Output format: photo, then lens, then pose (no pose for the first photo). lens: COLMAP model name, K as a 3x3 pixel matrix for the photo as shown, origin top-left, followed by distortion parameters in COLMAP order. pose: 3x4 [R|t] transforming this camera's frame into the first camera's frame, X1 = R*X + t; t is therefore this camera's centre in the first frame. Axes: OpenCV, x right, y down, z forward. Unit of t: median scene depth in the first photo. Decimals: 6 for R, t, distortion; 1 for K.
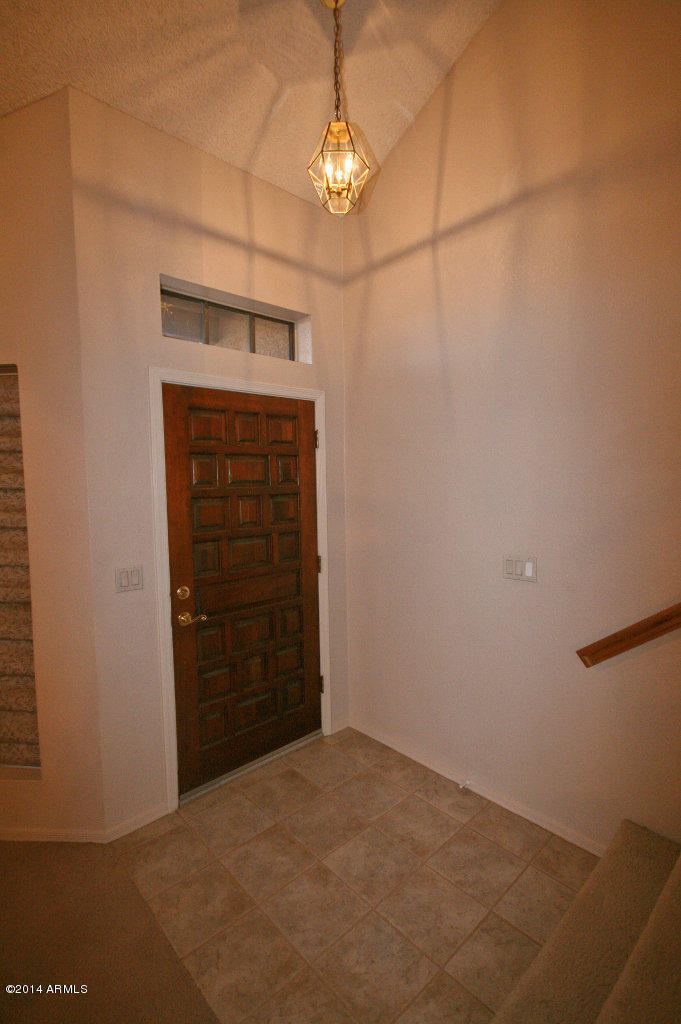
lens RADIAL K [[481.4, 0, 335.4], [0, 481.4, 509.1], [0, 0, 1]] dist [0.002628, 0.001033]
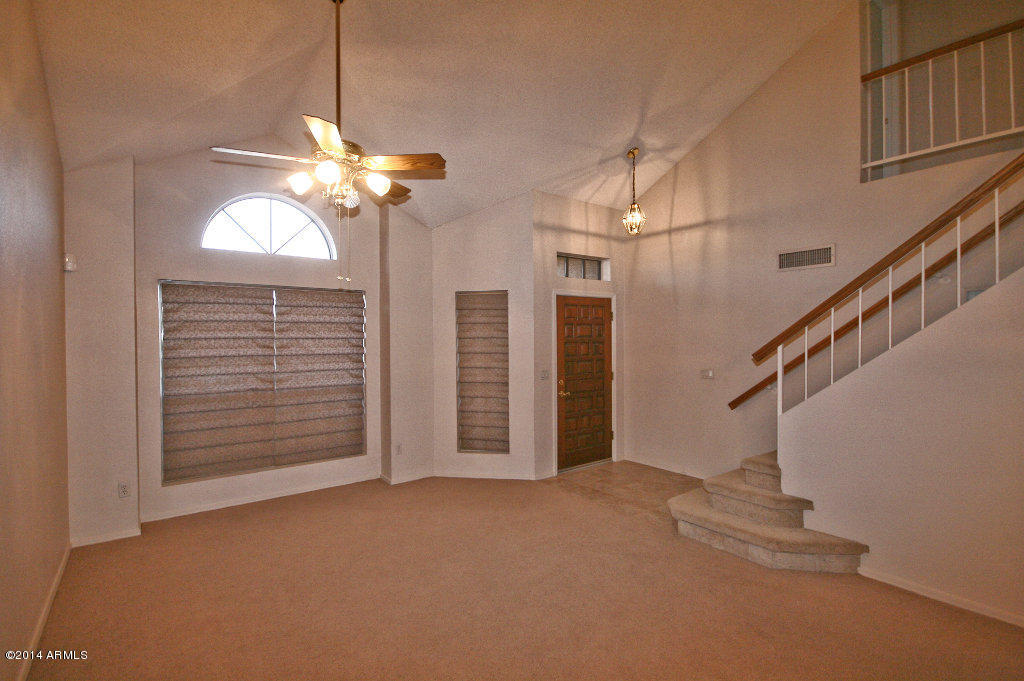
lens RADIAL K [[481.4, 0, 519.2], [0, 481.4, 340.0], [0, 0, 1]] dist [0.002628, 0.001033]
pose [[0.996853, 0.010880, -0.078520, -0.312692], [-0.014494, 0.998855, -0.045597, 0.069583], [0.077934, 0.046592, 0.995869, -1.268637]]
